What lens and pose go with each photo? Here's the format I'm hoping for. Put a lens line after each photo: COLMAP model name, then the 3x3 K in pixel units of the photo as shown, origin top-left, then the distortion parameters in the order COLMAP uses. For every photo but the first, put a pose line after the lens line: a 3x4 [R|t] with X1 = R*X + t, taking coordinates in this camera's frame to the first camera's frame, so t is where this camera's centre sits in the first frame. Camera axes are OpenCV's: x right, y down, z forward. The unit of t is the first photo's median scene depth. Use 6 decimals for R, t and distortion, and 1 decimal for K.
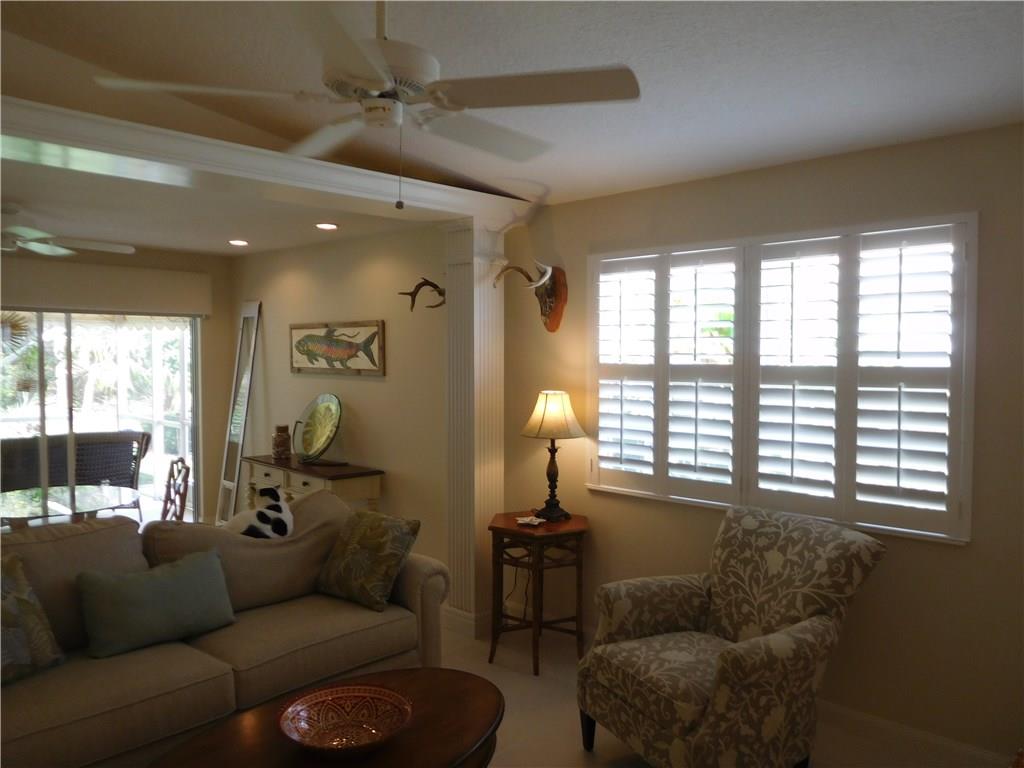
lens RADIAL K [[757.1, 0, 512.0], [0, 757.1, 384.0], [0, 0, 1]] dist [-0.032535, 0.001900]
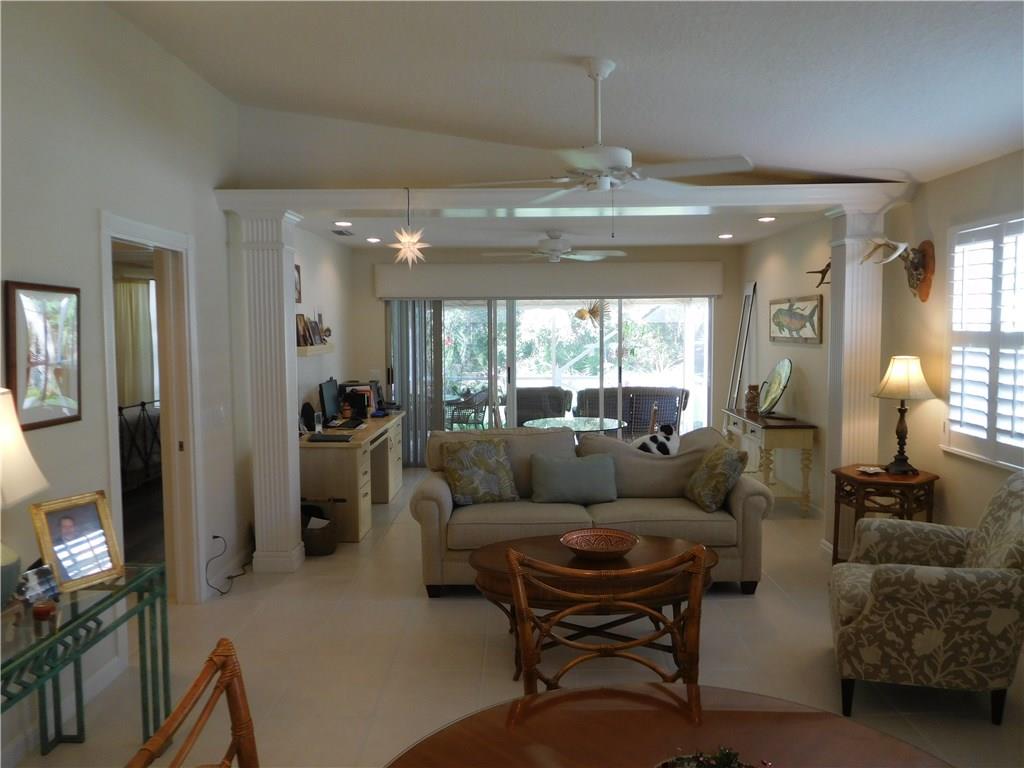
lens RADIAL K [[757.1, 0, 512.0], [0, 757.1, 384.0], [0, 0, 1]] dist [-0.032535, 0.001900]
pose [[0.674239, 0.043103, -0.737255, 0.474993], [-0.015250, 0.998895, 0.044453, 0.009173], [0.738356, -0.018729, 0.674151, -0.152644]]
